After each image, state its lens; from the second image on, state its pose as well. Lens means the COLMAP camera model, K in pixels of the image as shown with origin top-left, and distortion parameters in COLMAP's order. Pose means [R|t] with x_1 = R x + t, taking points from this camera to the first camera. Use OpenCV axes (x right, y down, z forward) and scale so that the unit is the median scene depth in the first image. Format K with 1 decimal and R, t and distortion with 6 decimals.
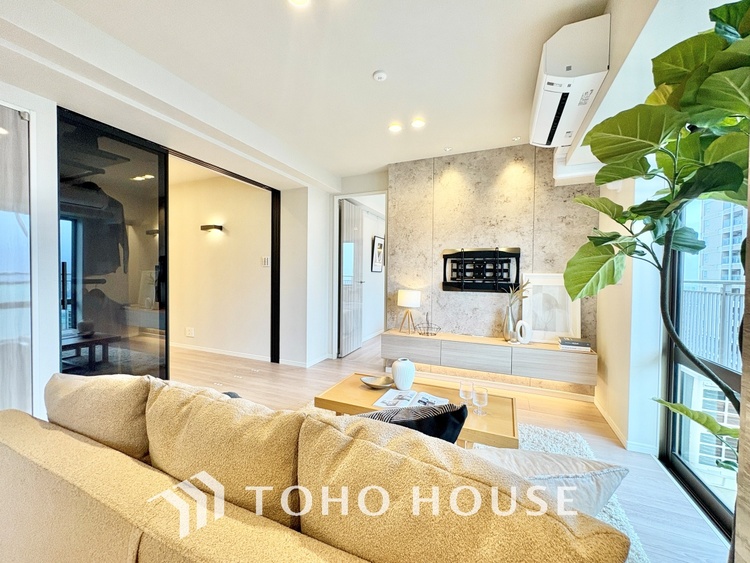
lens RADIAL K [[299.0, 0, 374.1], [0, 299.0, 282.2], [0, 0, 1]] dist [0.000510, -0.000043]
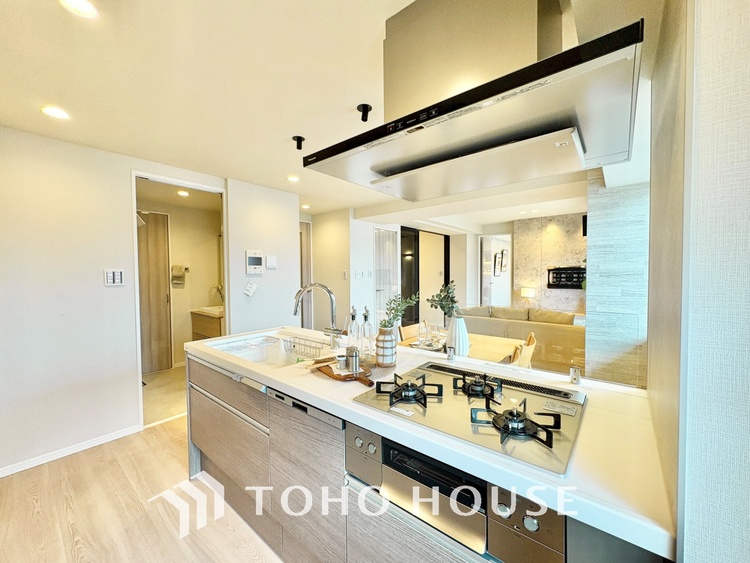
lens RADIAL K [[299.0, 0, 373.5], [0, 299.0, 280.5], [0, 0, 1]] dist [0.000510, -0.000043]
pose [[0.957724, -0.010971, -0.287479, -0.279241], [0.011903, 0.999928, 0.001491, -0.037387], [0.287442, -0.004850, 0.957786, -1.119319]]
